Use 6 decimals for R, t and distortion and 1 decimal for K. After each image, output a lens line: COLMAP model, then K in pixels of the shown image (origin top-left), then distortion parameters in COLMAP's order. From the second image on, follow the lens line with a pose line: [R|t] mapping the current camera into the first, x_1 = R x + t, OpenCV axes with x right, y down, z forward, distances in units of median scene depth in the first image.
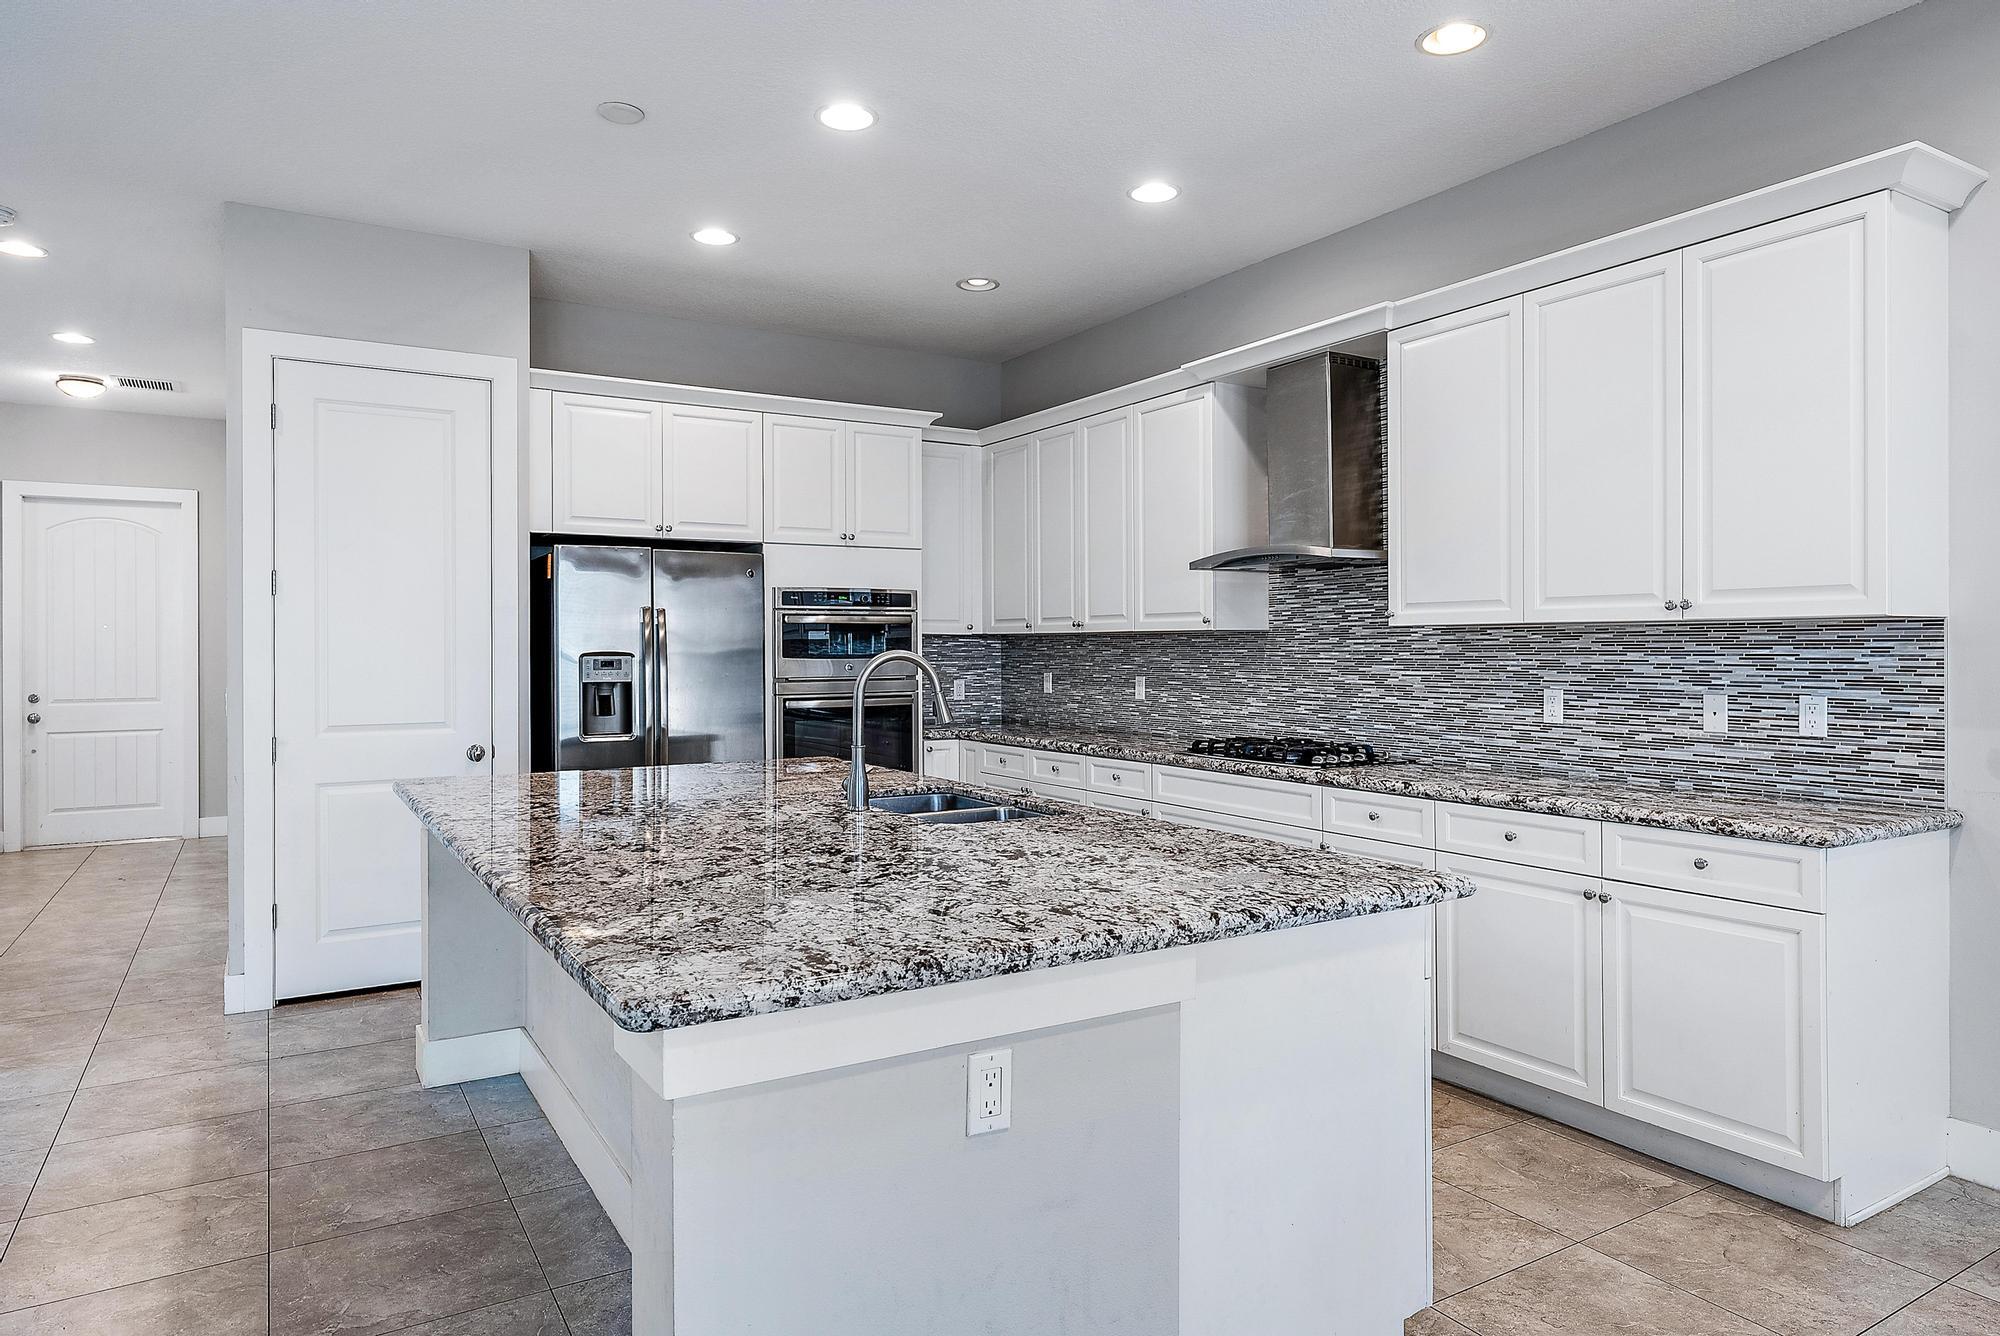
lens RADIAL K [[1197.8, 0, 1004.6], [0, 1197.8, 654.5], [0, 0, 1]] dist [0.002288, -0.003959]
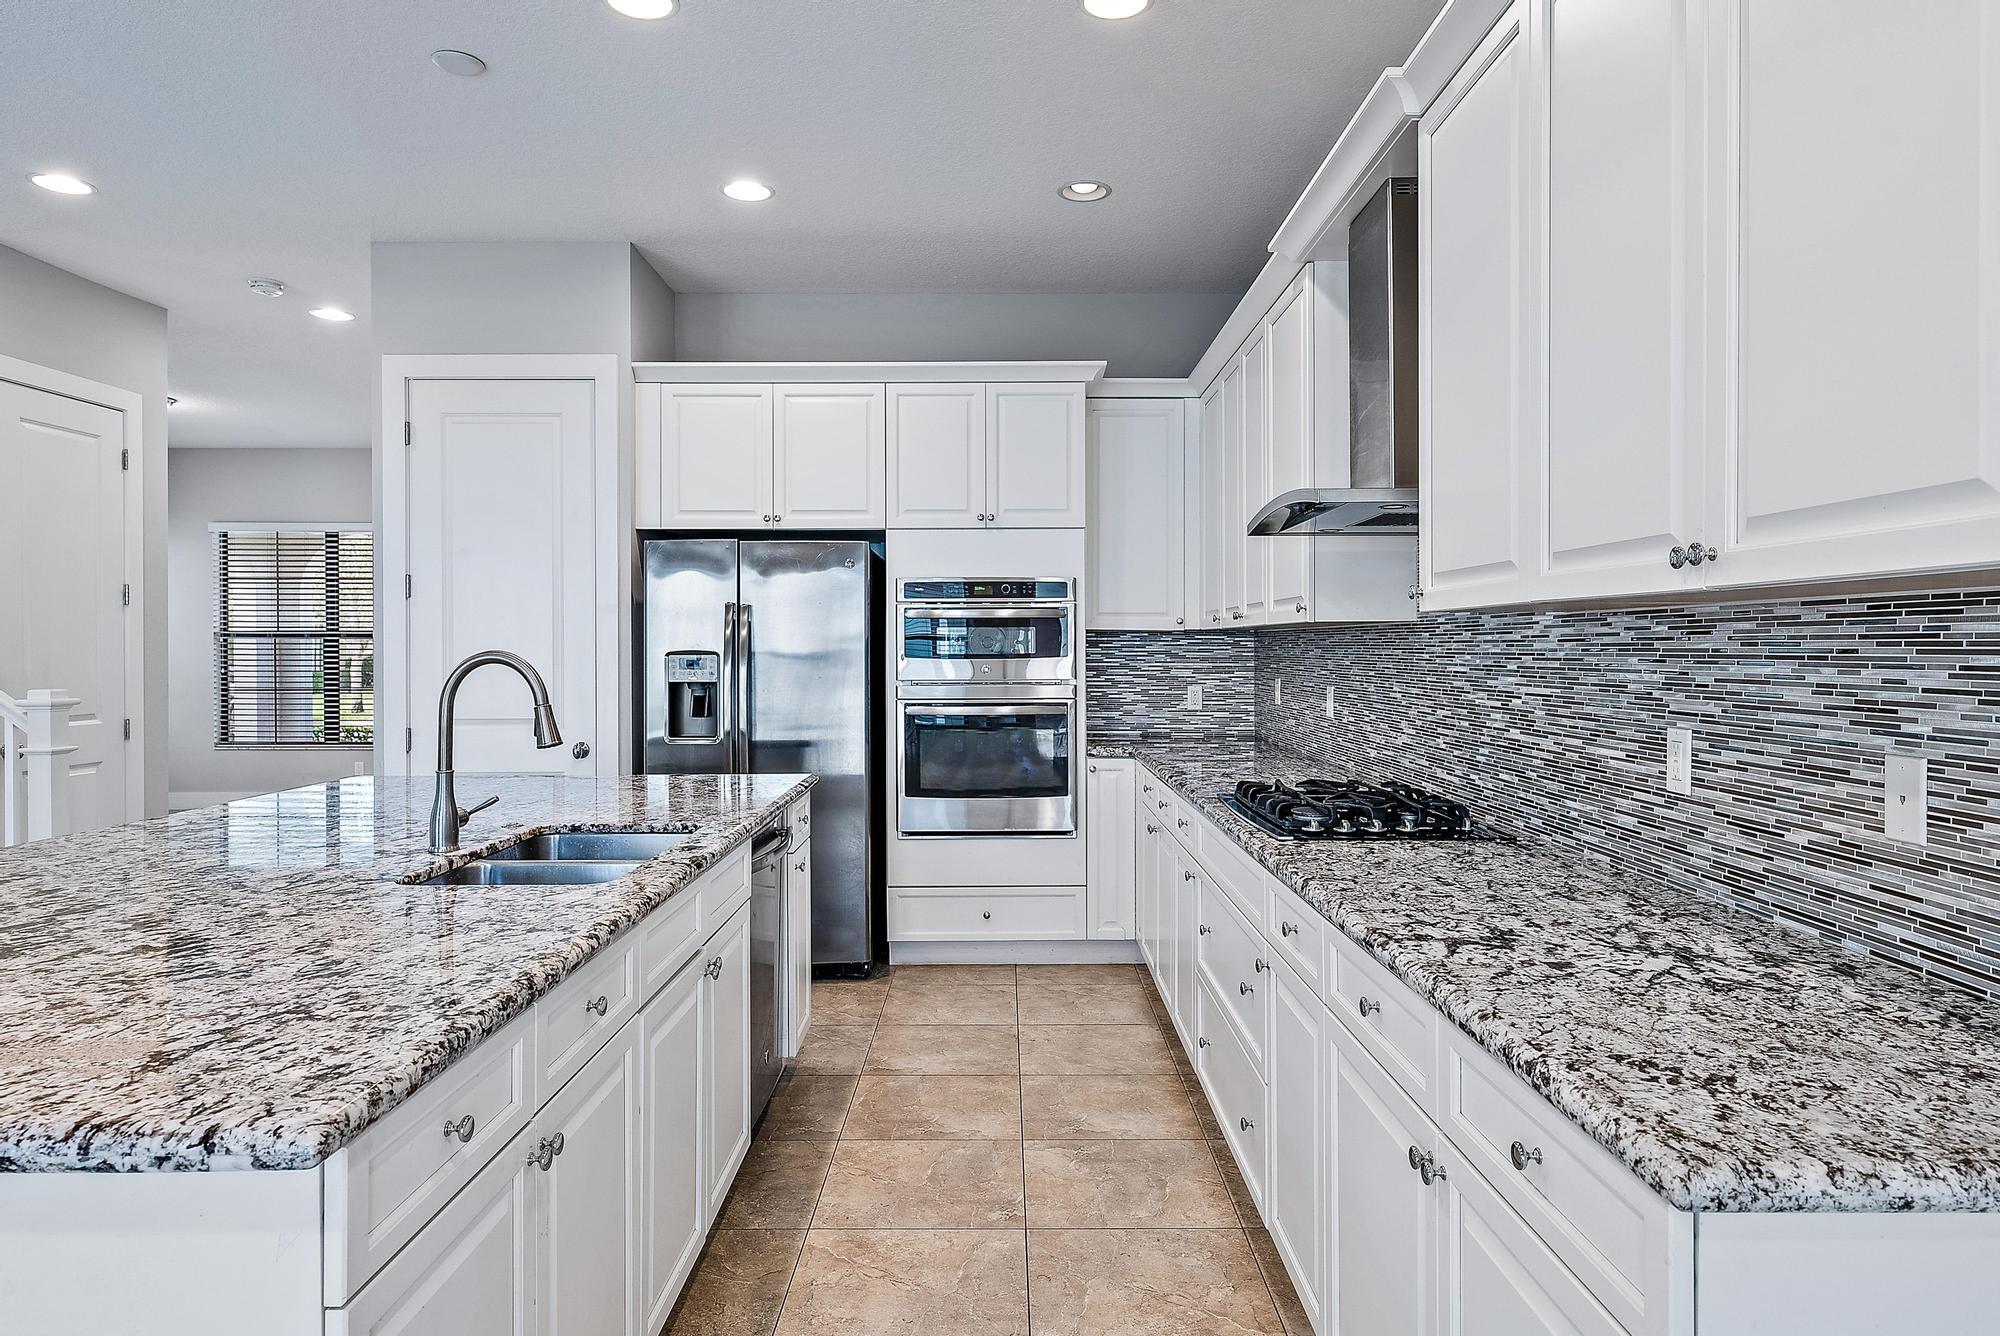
lens RADIAL K [[1197.8, 0, 1007.3], [0, 1197.8, 656.4], [0, 0, 1]] dist [0.002288, -0.003959]
pose [[0.856361, 0.005433, -0.516349, 0.387283], [-0.003303, 0.999982, 0.005045, -0.003429], [0.516367, -0.002615, 0.856364, 0.323381]]
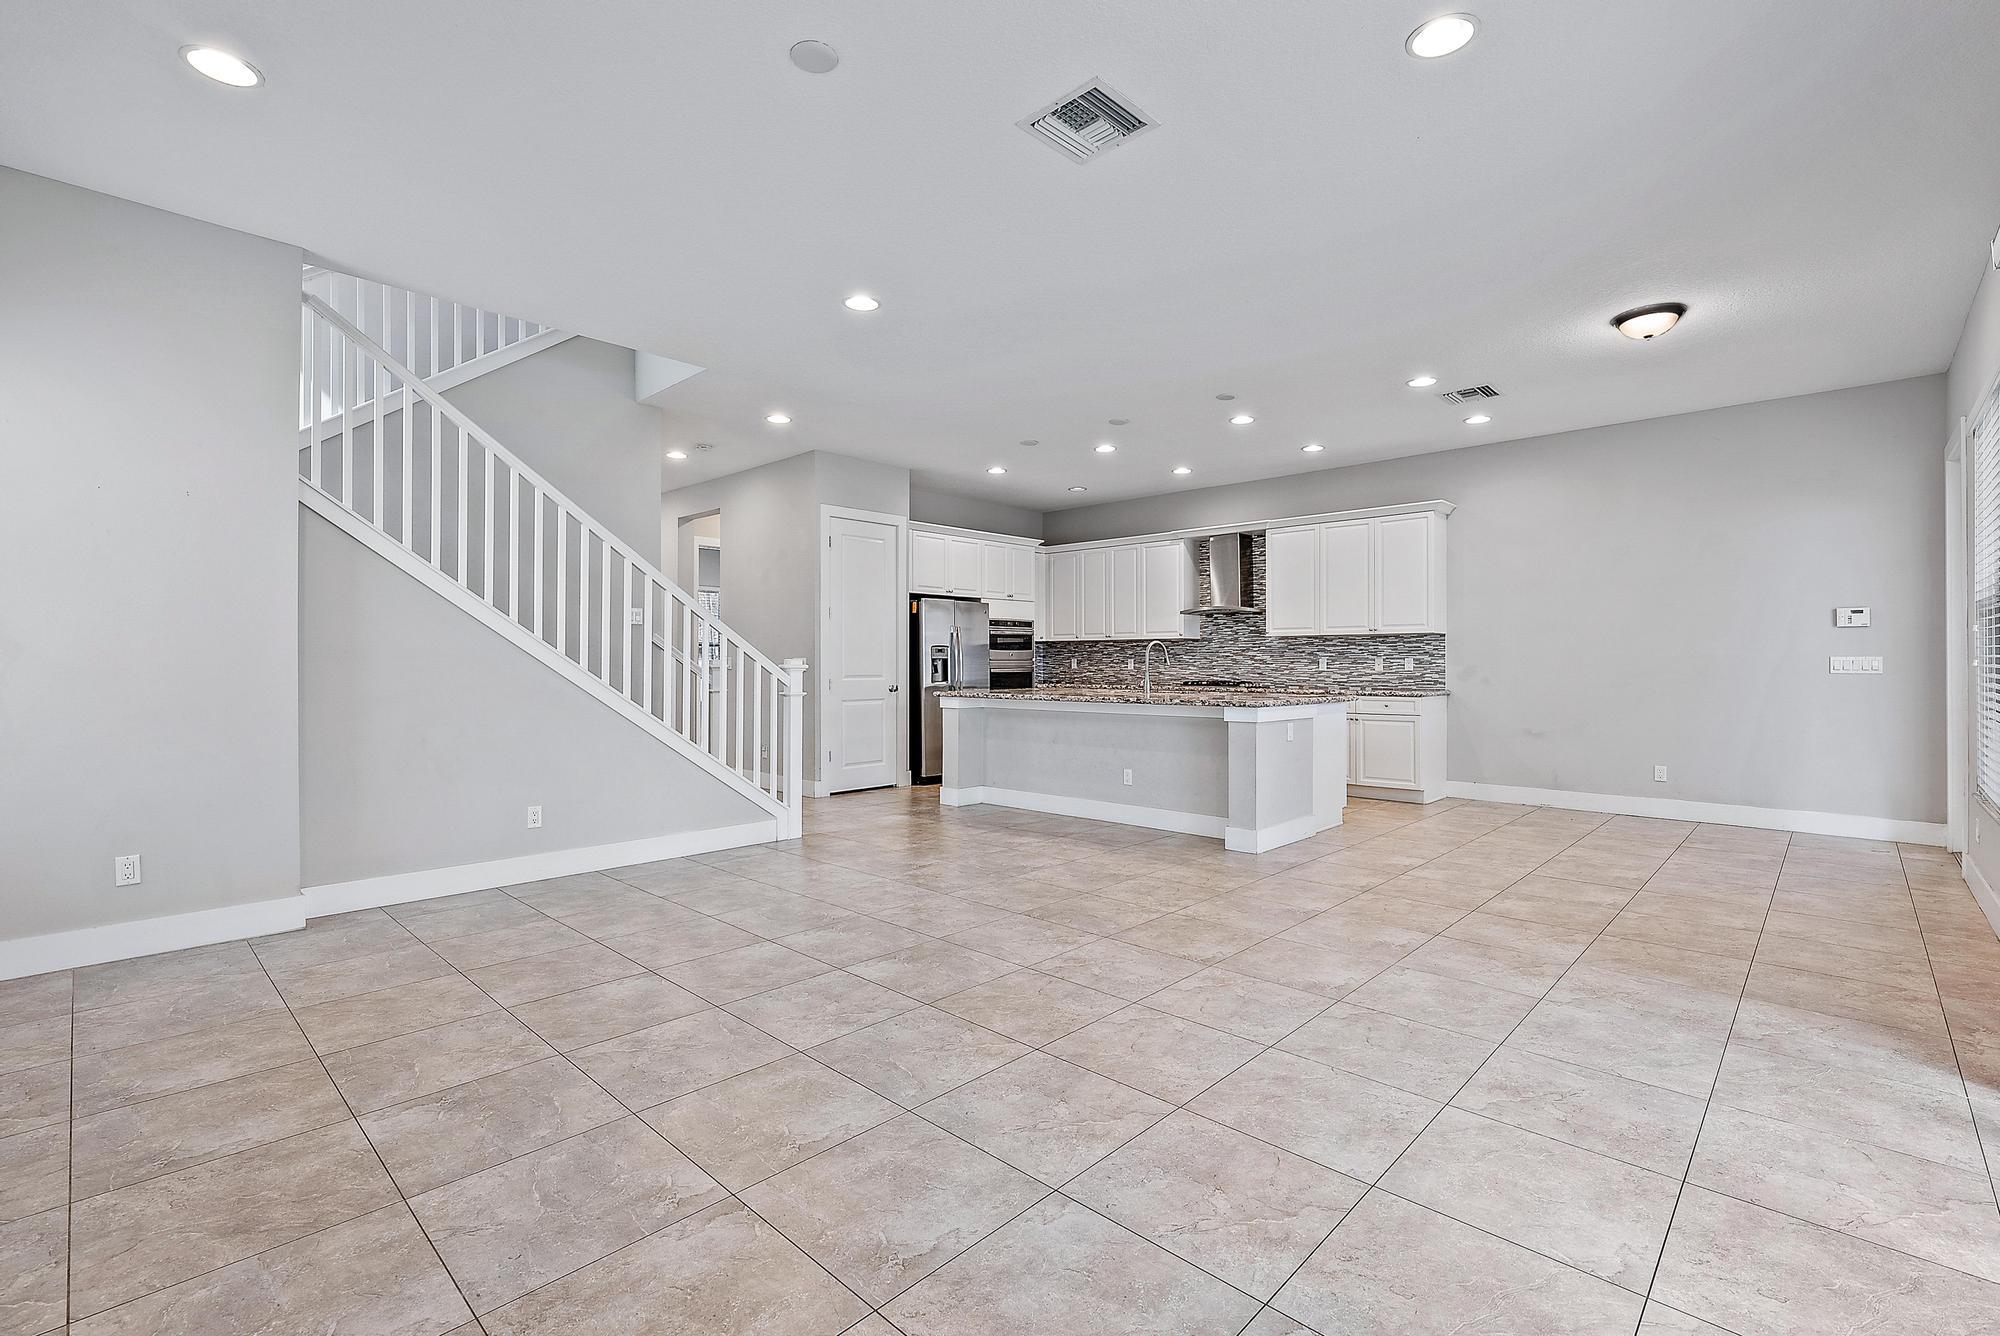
lens RADIAL K [[881.8, 0, 1002.5], [0, 881.8, 664.5], [0, 0, 1]] dist [-0.000458, -0.000027]
pose [[0.966176, 0.001070, 0.257880, -0.672399], [-0.000227, 0.999995, -0.003297, 0.040782], [-0.257882, 0.003127, 0.966171, -0.683823]]
